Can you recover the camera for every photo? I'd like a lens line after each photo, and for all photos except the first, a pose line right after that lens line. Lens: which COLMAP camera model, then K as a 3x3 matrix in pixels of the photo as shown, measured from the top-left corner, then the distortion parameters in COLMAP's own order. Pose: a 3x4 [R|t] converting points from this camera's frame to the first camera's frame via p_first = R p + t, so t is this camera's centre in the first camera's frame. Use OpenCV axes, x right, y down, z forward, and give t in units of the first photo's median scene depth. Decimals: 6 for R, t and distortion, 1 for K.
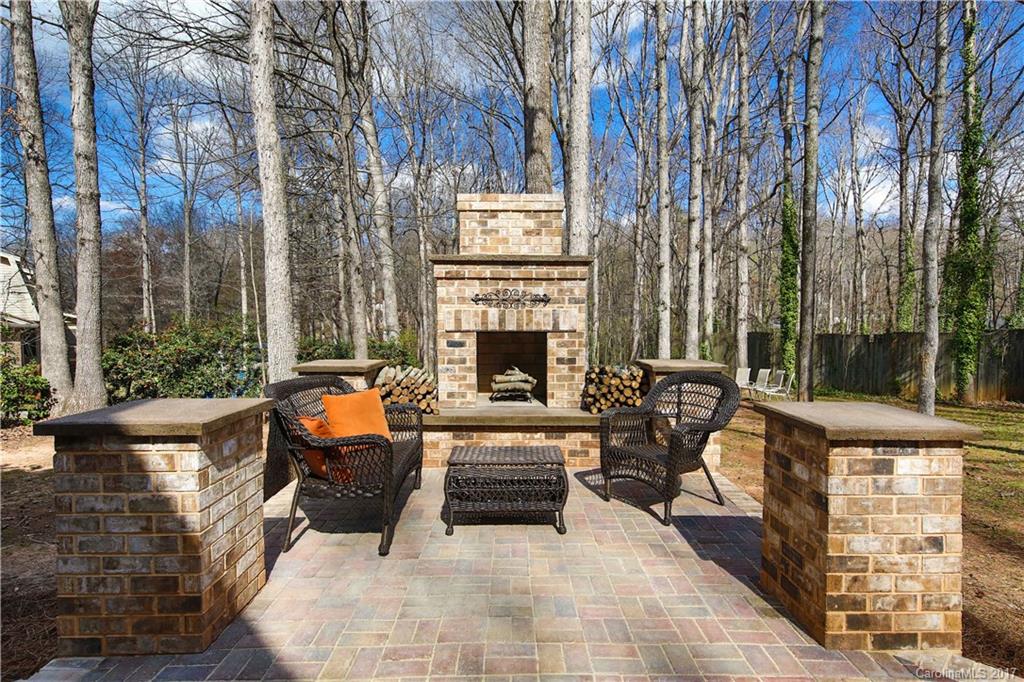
lens RADIAL K [[654.9, 0, 511.5], [0, 654.9, 319.5], [0, 0, 1]] dist [0.018925, -0.006304]
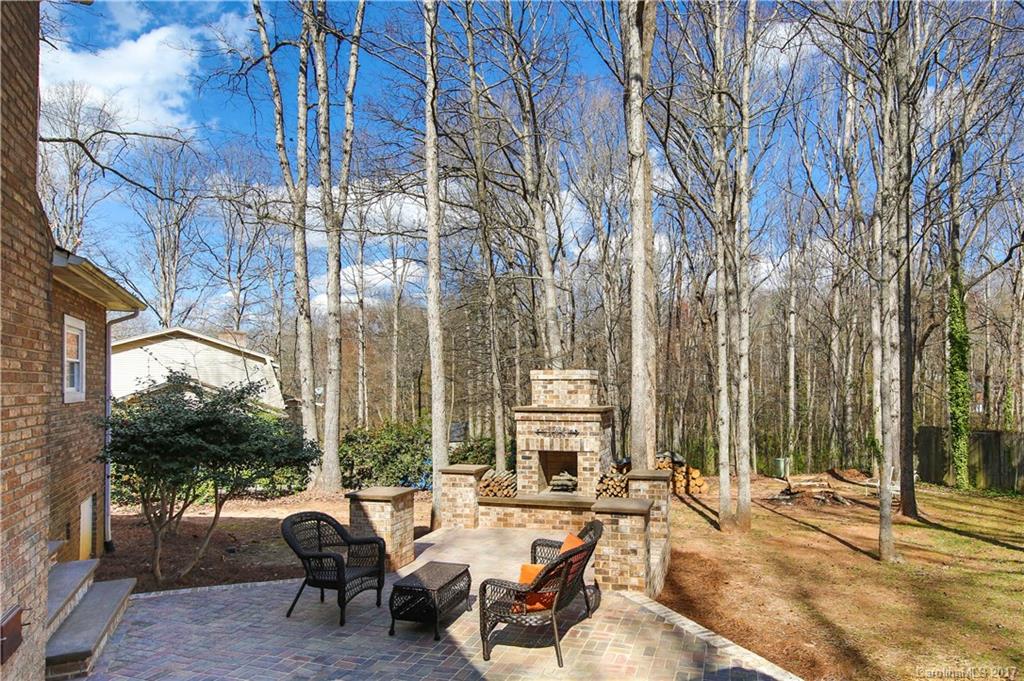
lens RADIAL K [[654.9, 0, 511.5], [0, 654.9, 319.0], [0, 0, 1]] dist [0.018925, -0.006304]
pose [[0.960497, -0.034900, -0.276092, 0.381016], [0.000080, 0.992140, -0.125135, -0.113838], [0.278289, 0.120169, 0.952951, -0.757767]]
